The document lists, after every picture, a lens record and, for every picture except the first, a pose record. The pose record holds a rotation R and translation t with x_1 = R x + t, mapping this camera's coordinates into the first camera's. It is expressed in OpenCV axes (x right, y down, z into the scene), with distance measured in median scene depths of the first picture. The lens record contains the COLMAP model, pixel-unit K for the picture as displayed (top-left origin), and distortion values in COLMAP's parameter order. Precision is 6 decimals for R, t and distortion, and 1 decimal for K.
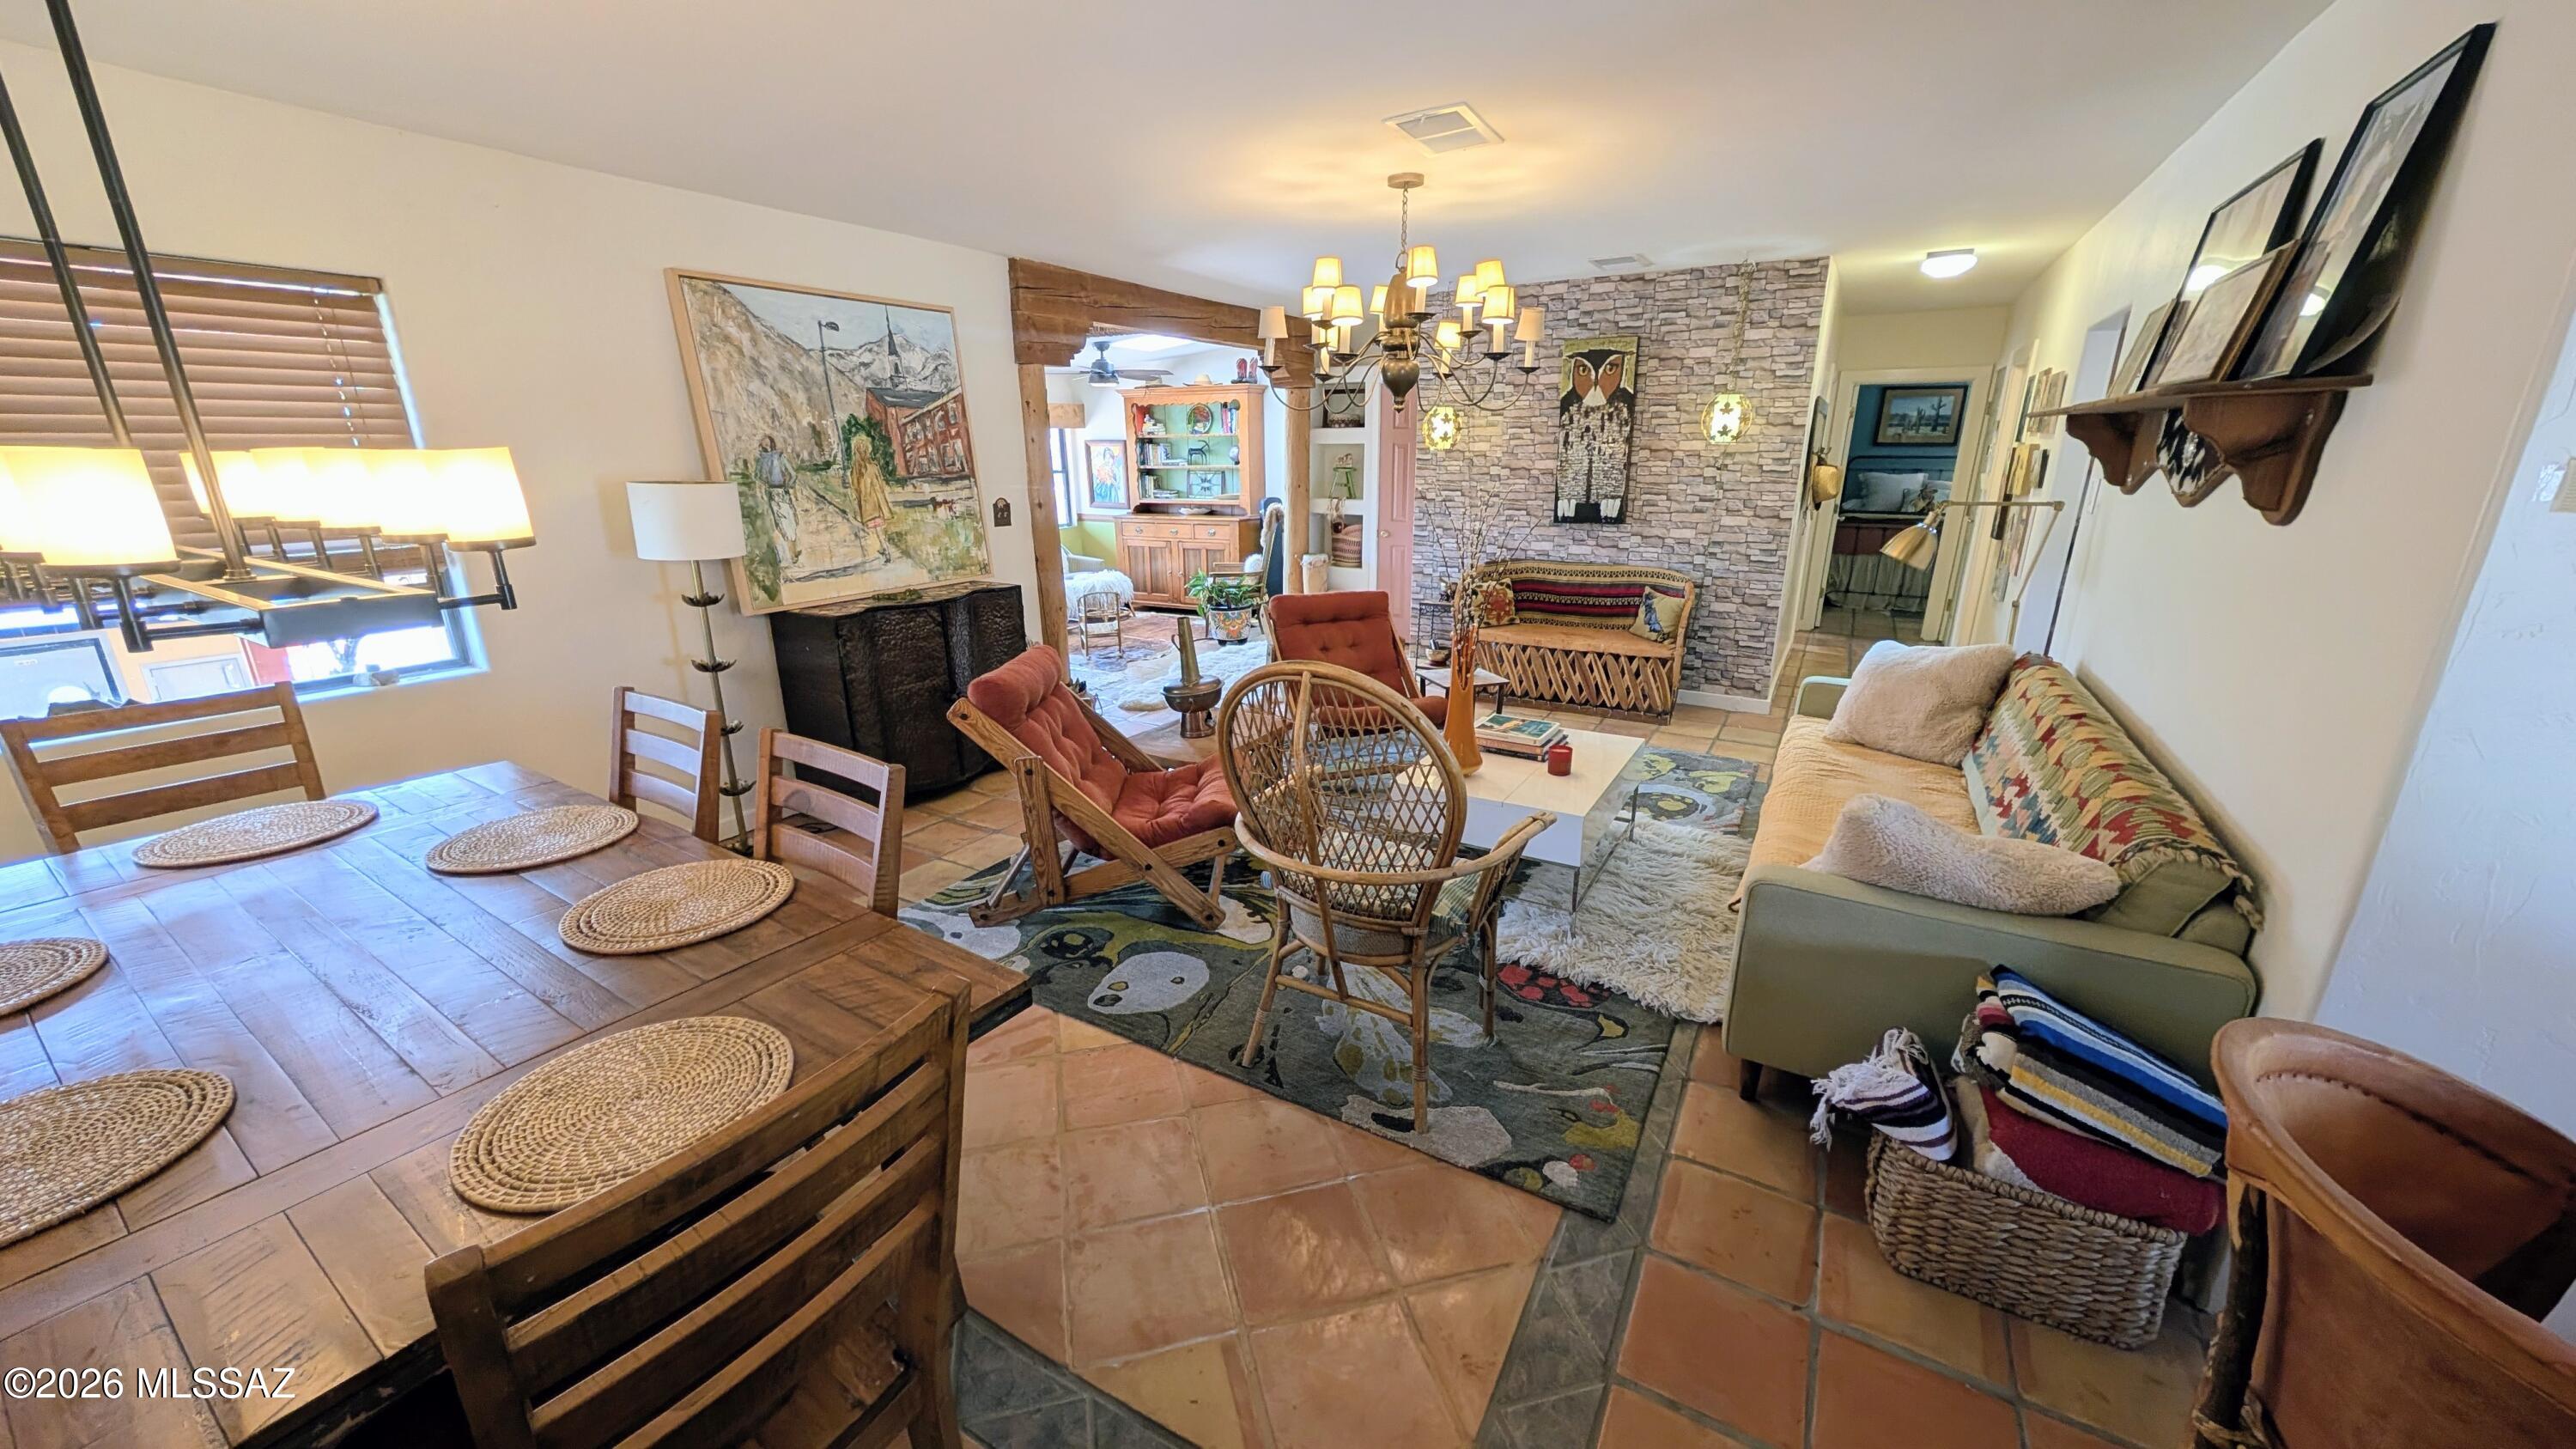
lens RADIAL K [[937.8, 0, 1287.5], [0, 937.8, 728.4], [0, 0, 1]] dist [0.000562, 0.000064]
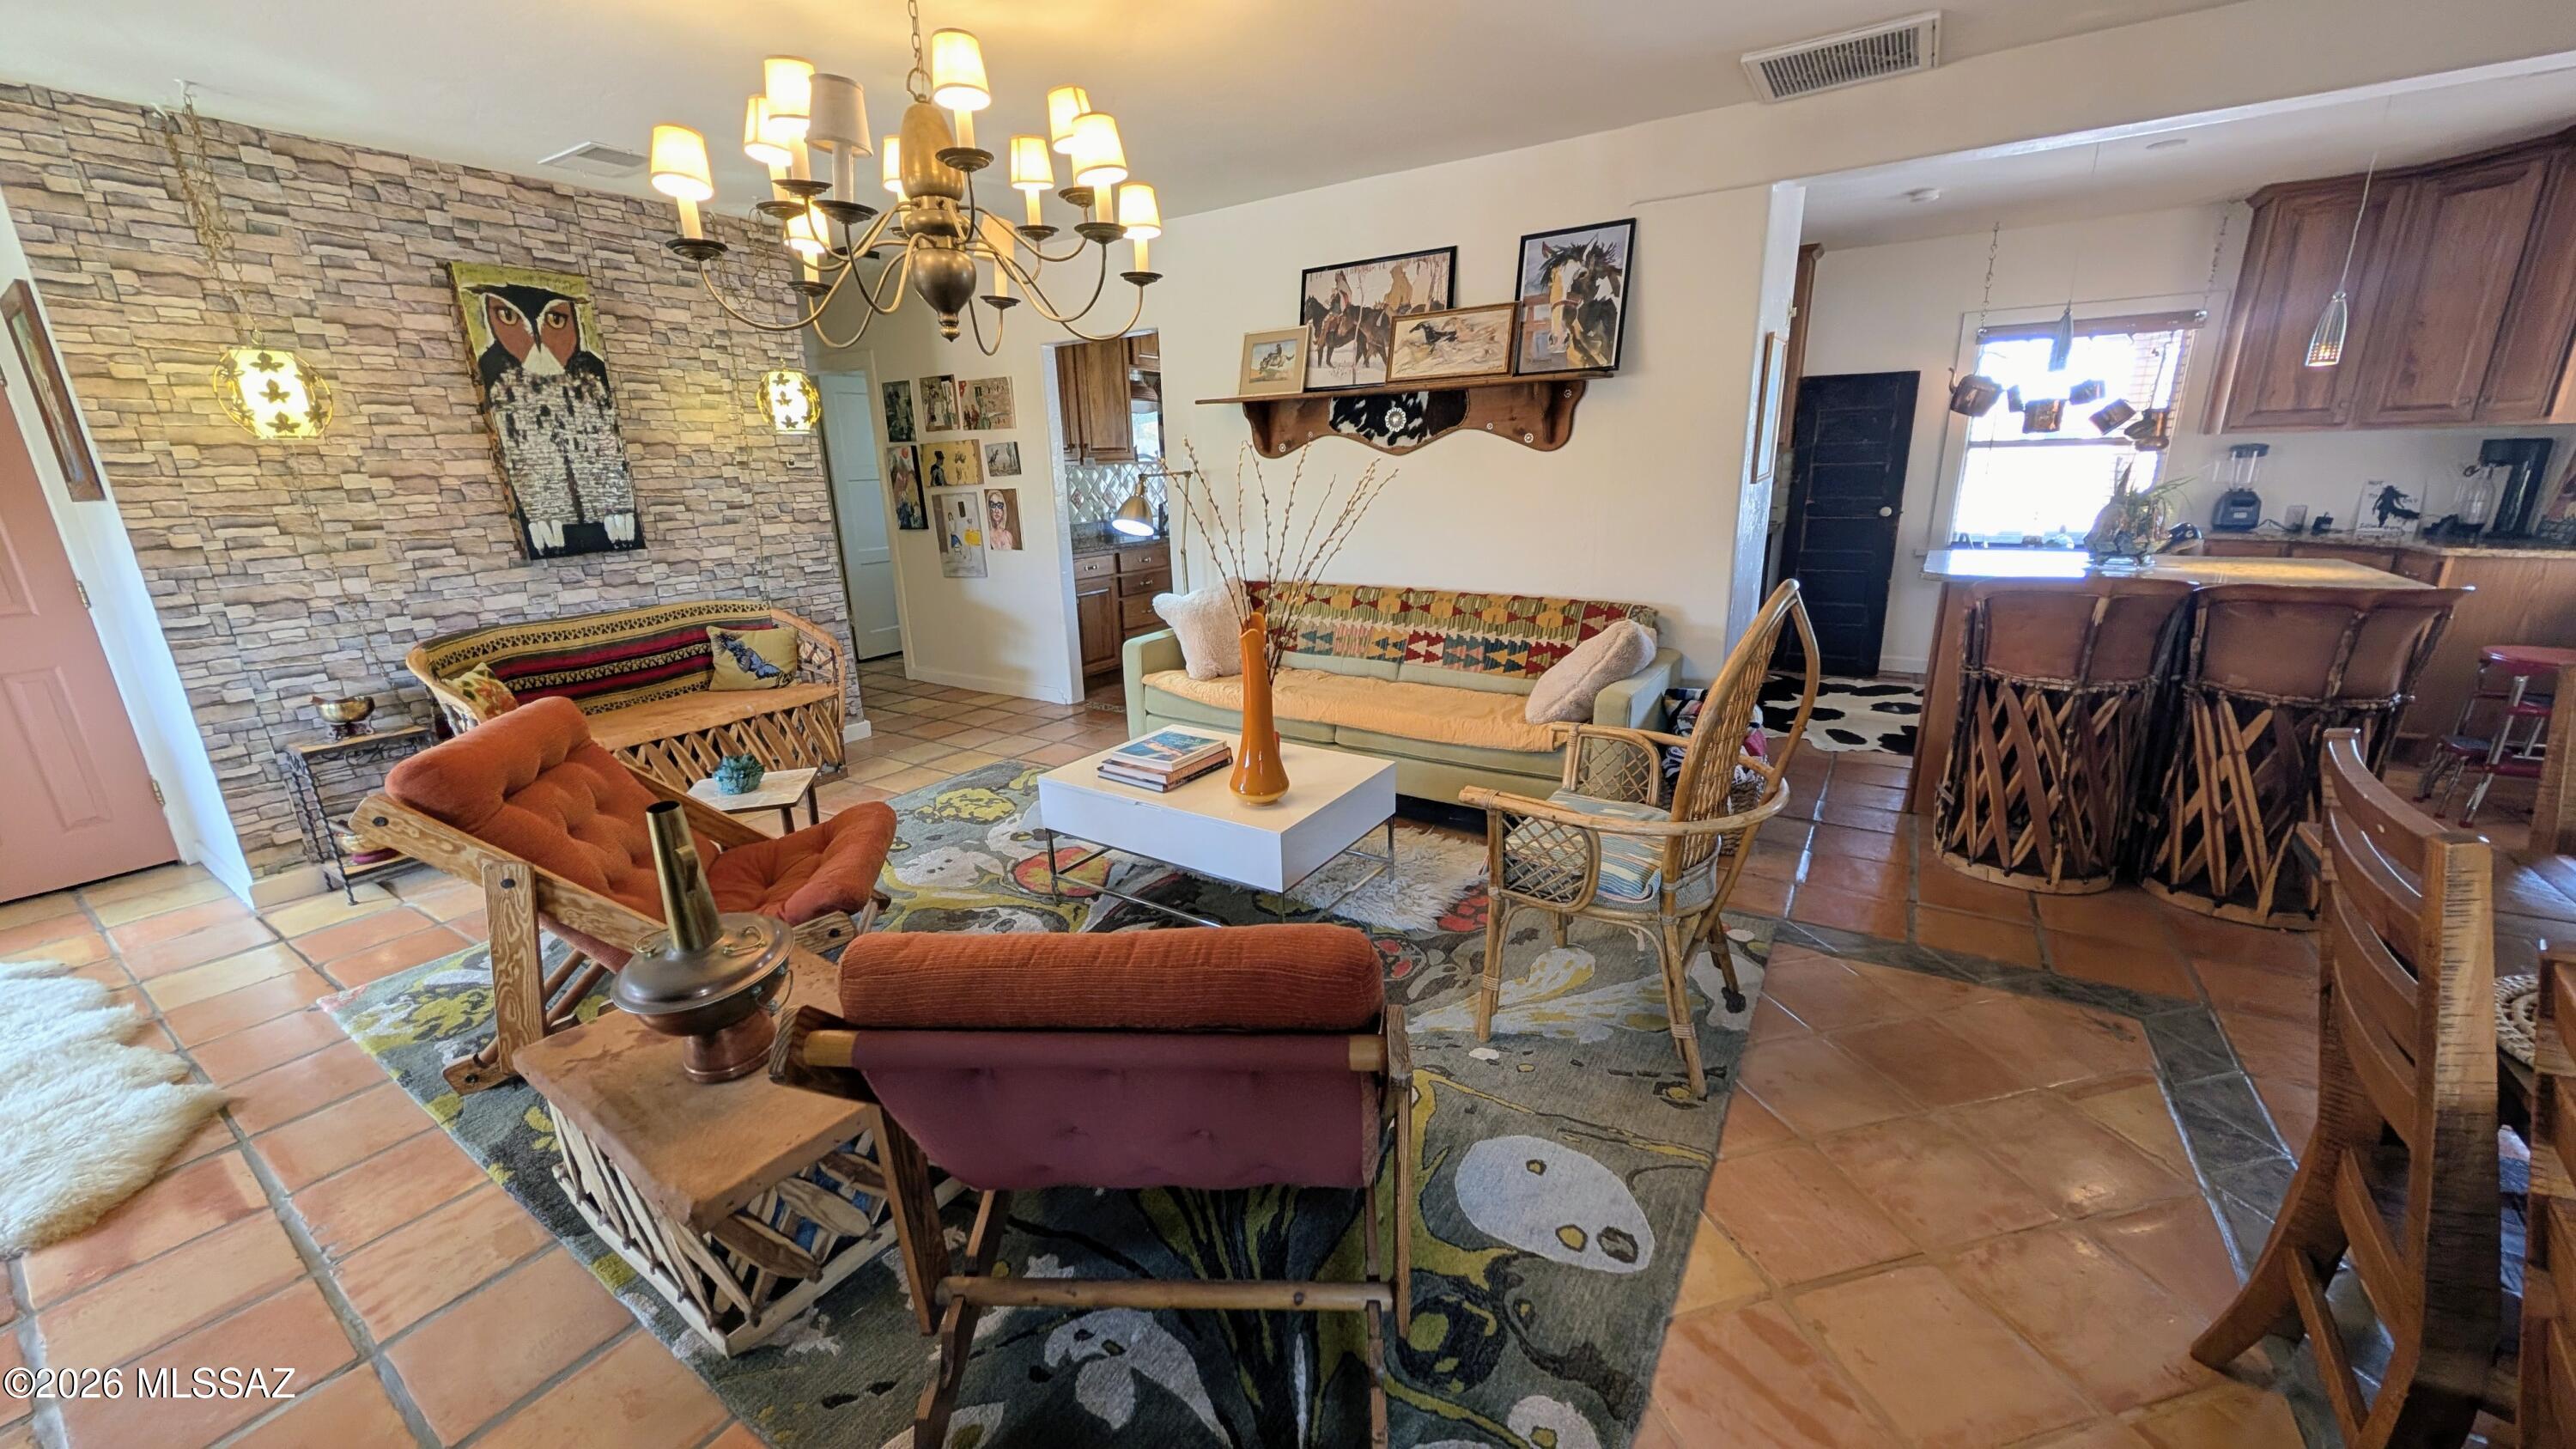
lens RADIAL K [[937.8, 0, 1291.7], [0, 937.8, 725.4], [0, 0, 1]] dist [0.000562, 0.000064]
pose [[0.039642, -0.269320, 0.962235, -0.402254], [0.313960, 0.917578, 0.243886, -0.138233], [-0.948608, 0.292435, 0.120930, 0.591077]]
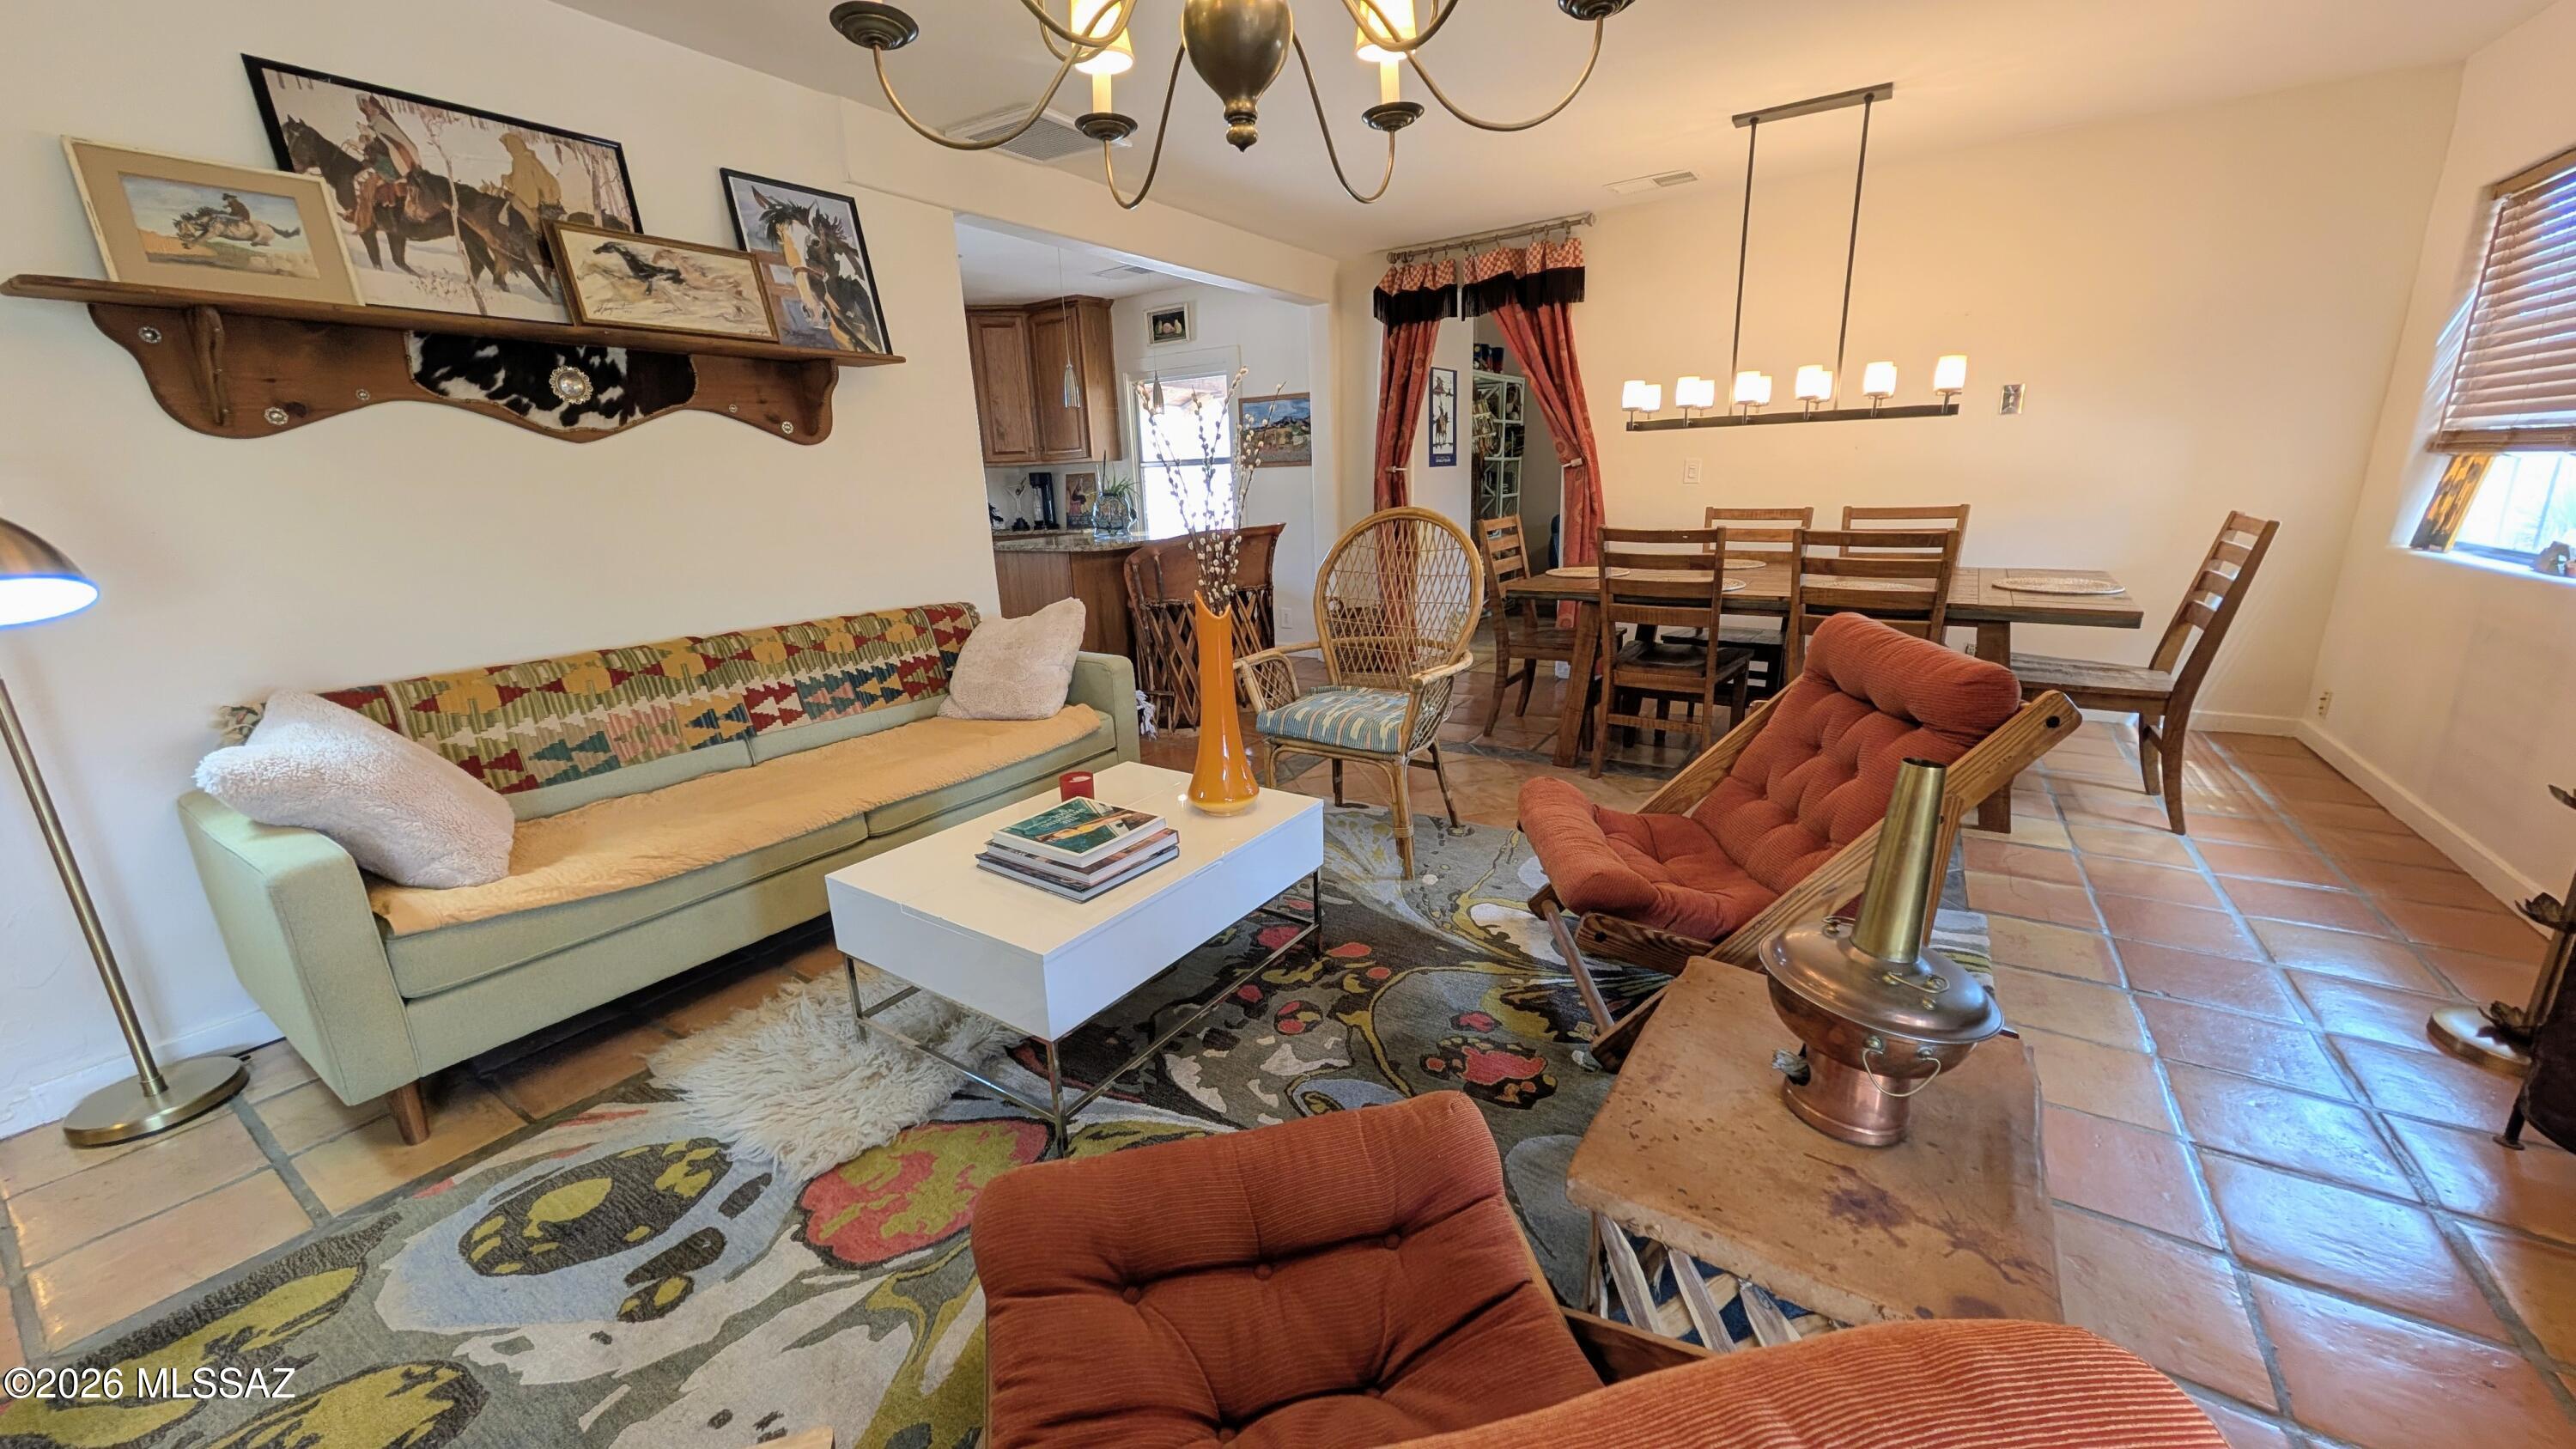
lens RADIAL K [[937.8, 0, 1285.6], [0, 937.8, 726.1], [0, 0, 1]] dist [0.000562, 0.000064]
pose [[-0.998208, 0.023402, 0.055081, 0.065949], [0.048874, 0.849927, 0.524629, -0.252901], [-0.034537, 0.526380, -0.849547, 1.073895]]
